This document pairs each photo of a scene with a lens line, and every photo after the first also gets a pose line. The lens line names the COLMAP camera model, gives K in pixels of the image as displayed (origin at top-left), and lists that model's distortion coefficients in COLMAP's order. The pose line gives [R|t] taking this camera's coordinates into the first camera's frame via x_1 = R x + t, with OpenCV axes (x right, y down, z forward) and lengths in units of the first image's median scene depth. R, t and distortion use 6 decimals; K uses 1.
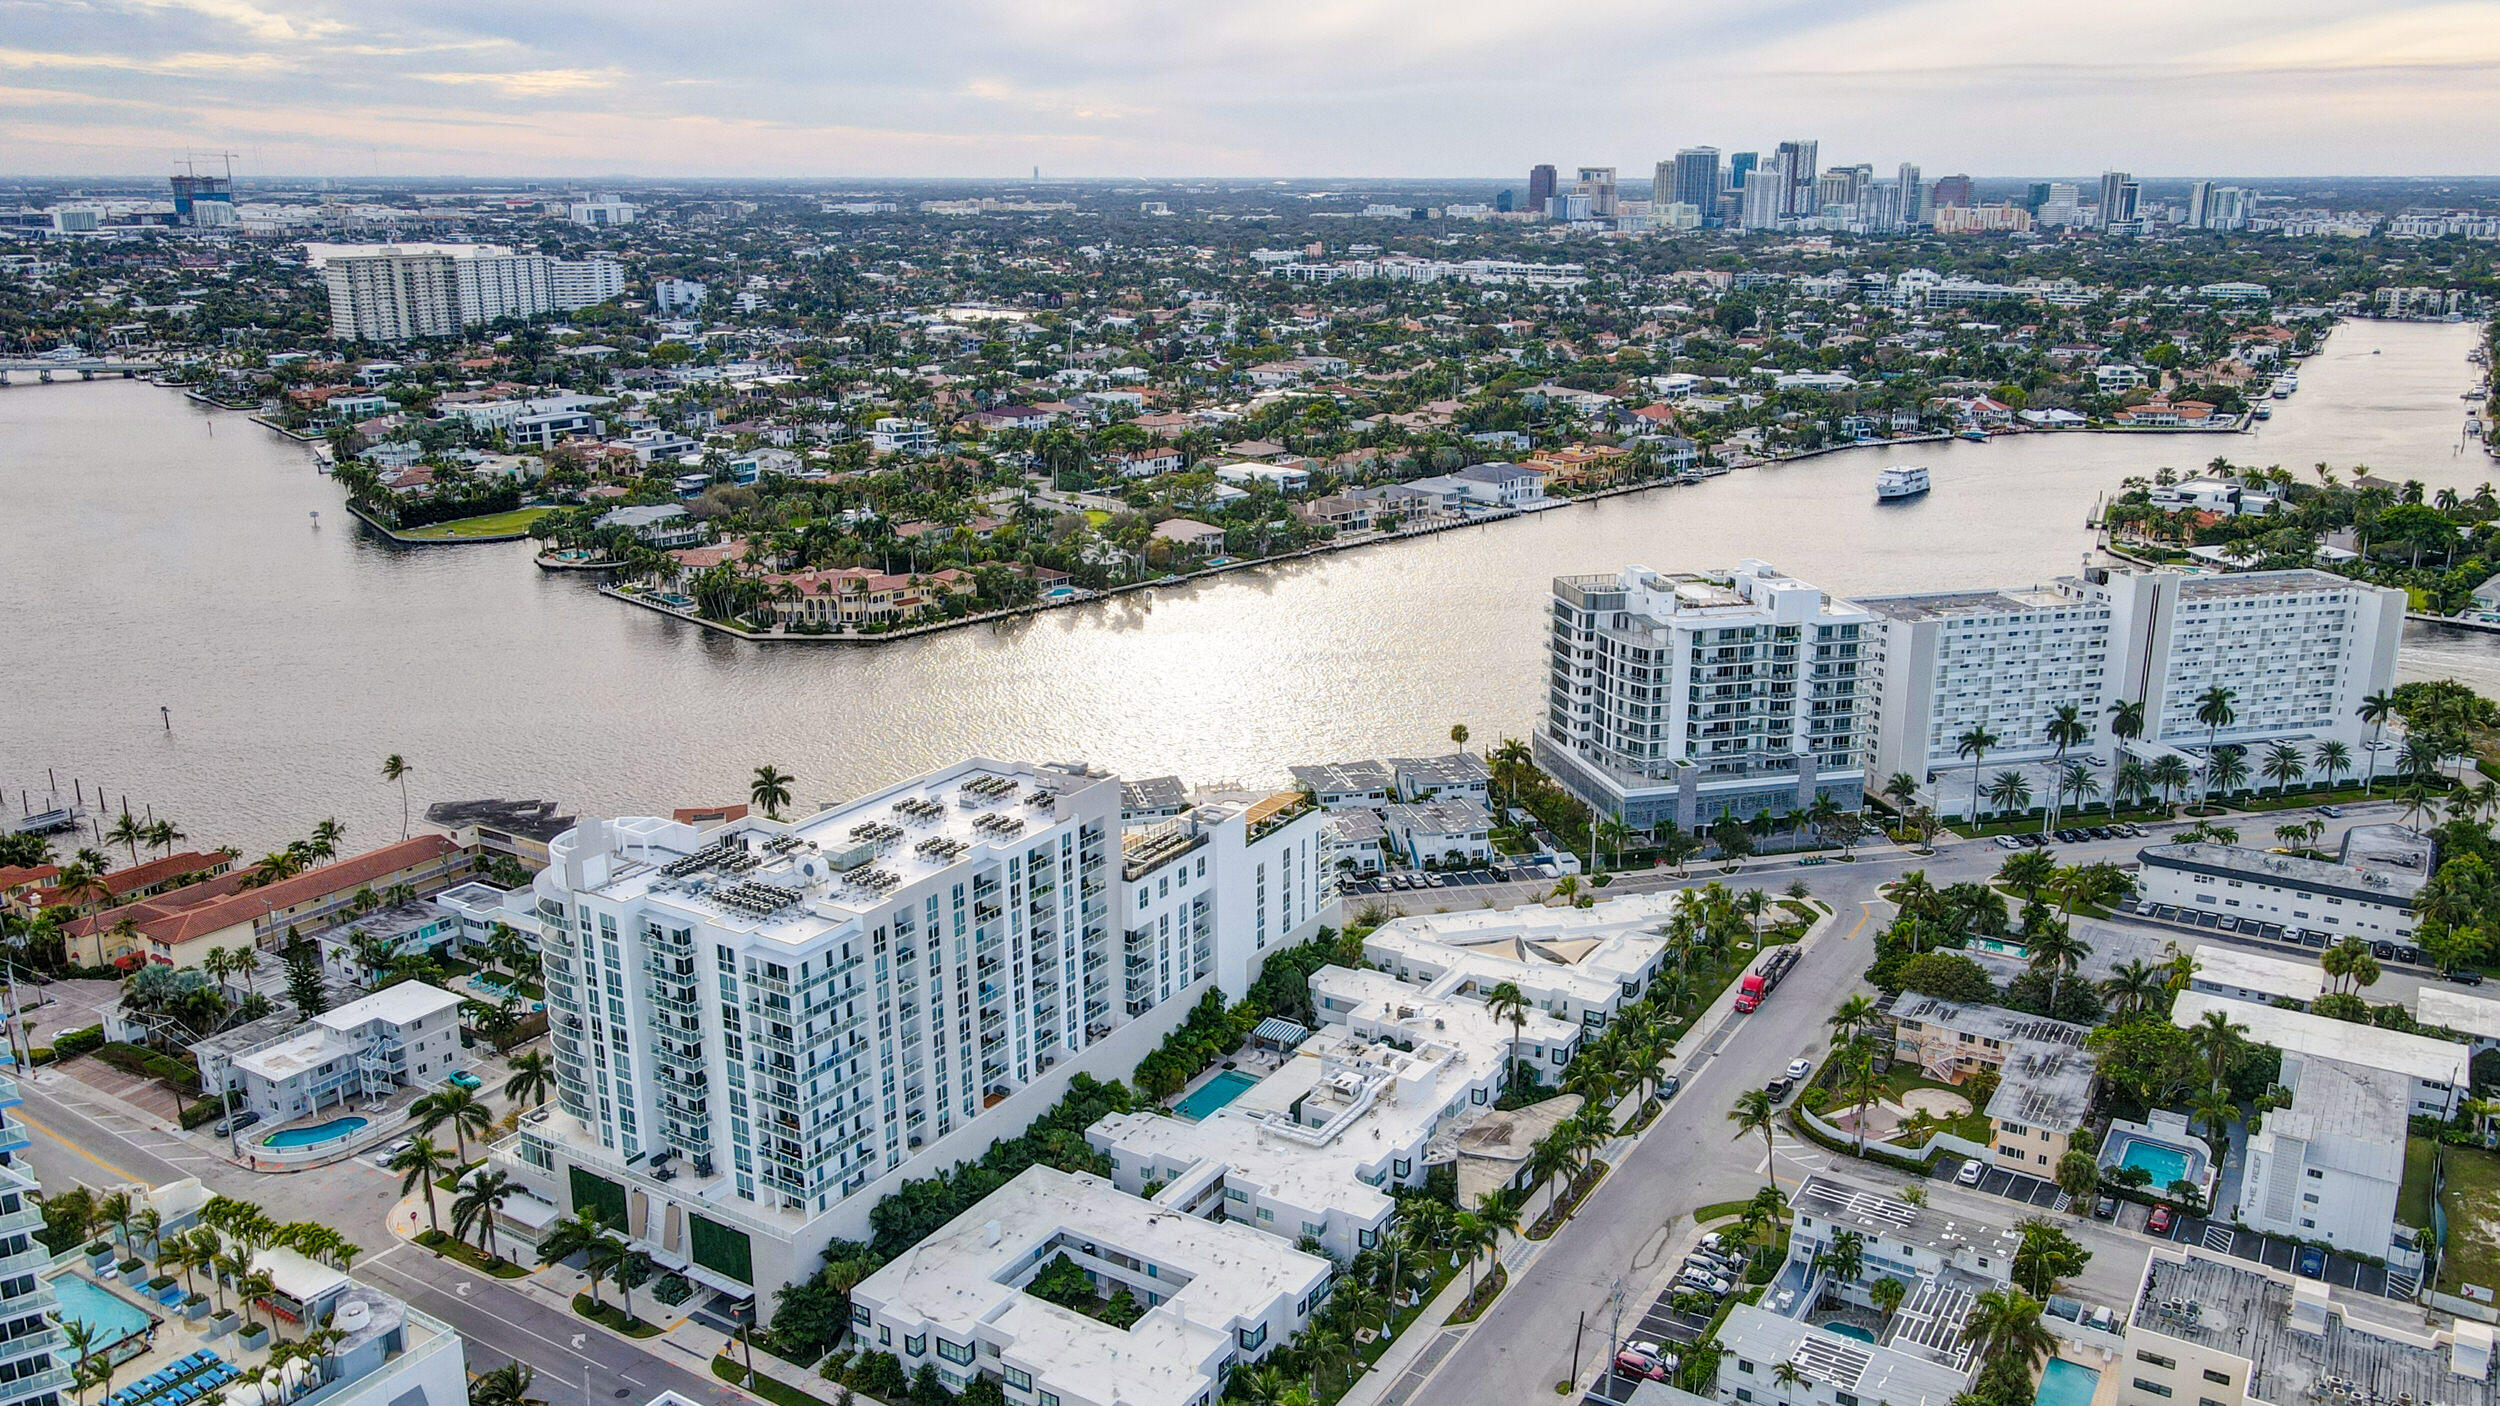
lens RADIAL K [[1931.5, 0, 1260.0], [0, 1931.5, 703.9], [0, 0, 1]] dist [-0.002405, 0.039504]
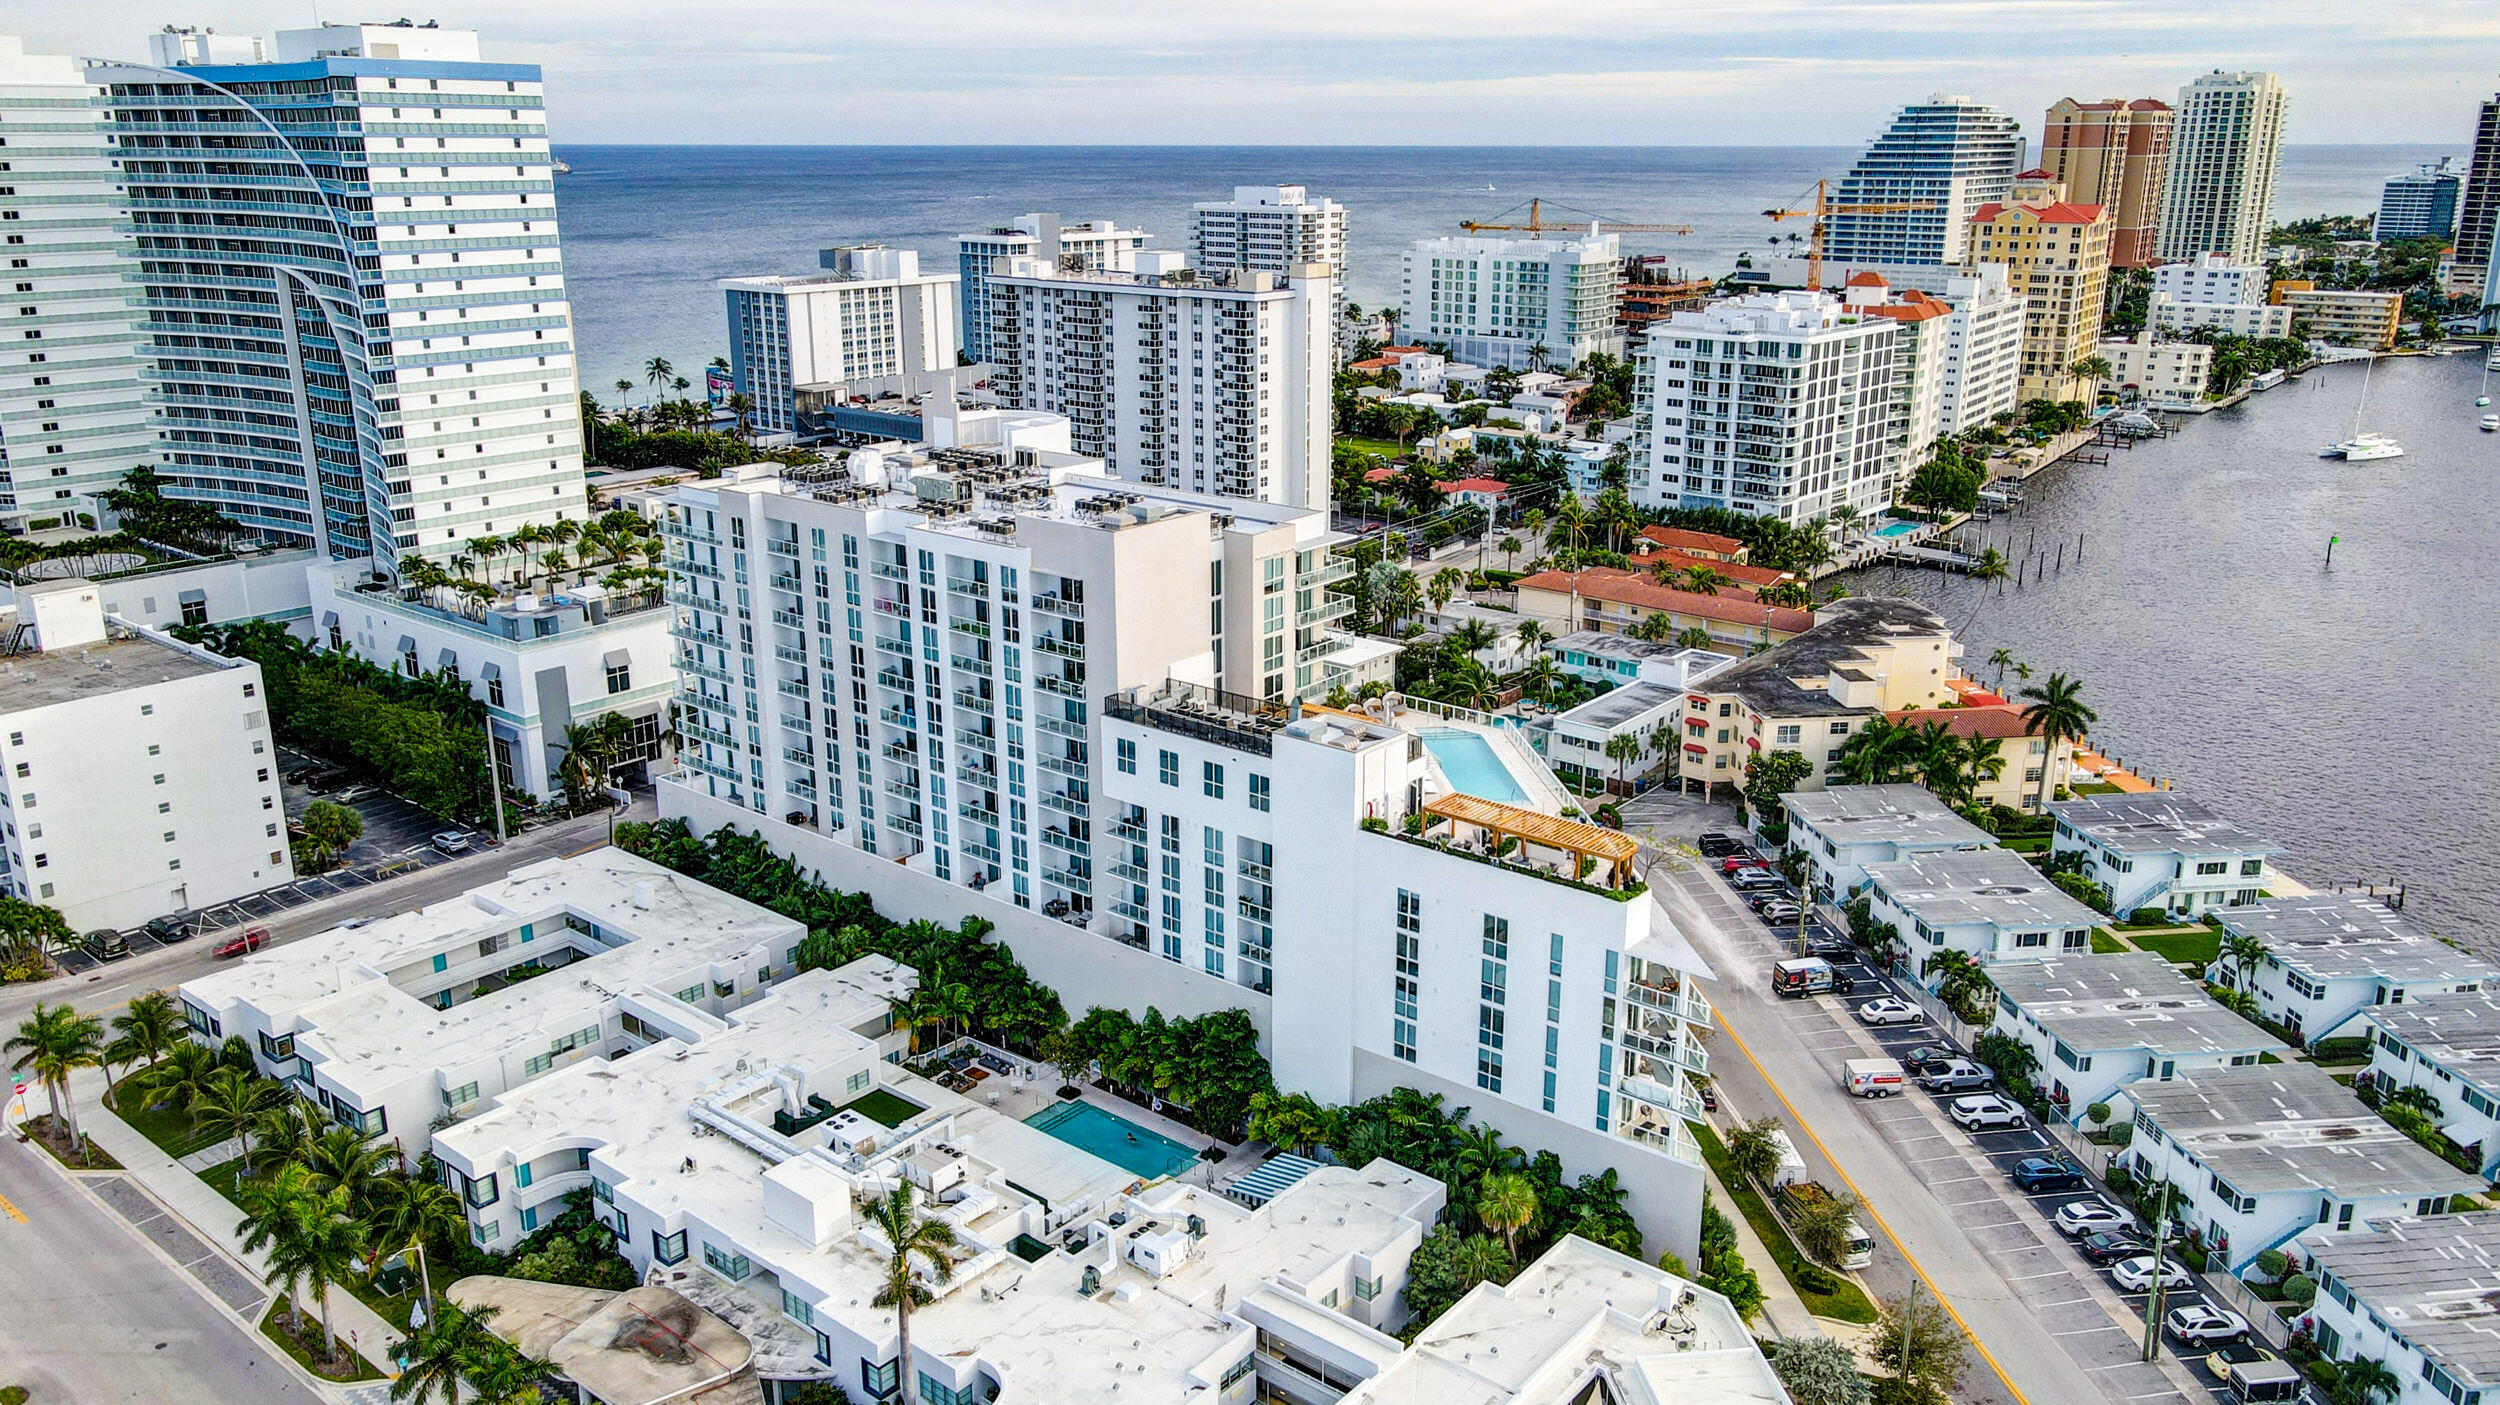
lens RADIAL K [[1863.2, 0, 1274.3], [0, 1863.2, 699.4], [0, 0, 1]] dist [0.003579, 0.050176]
pose [[-0.122910, 0.287741, -0.949789, 0.427470], [-0.269755, 0.911325, 0.310997, -0.096742], [0.955053, 0.294435, -0.034391, 0.942059]]
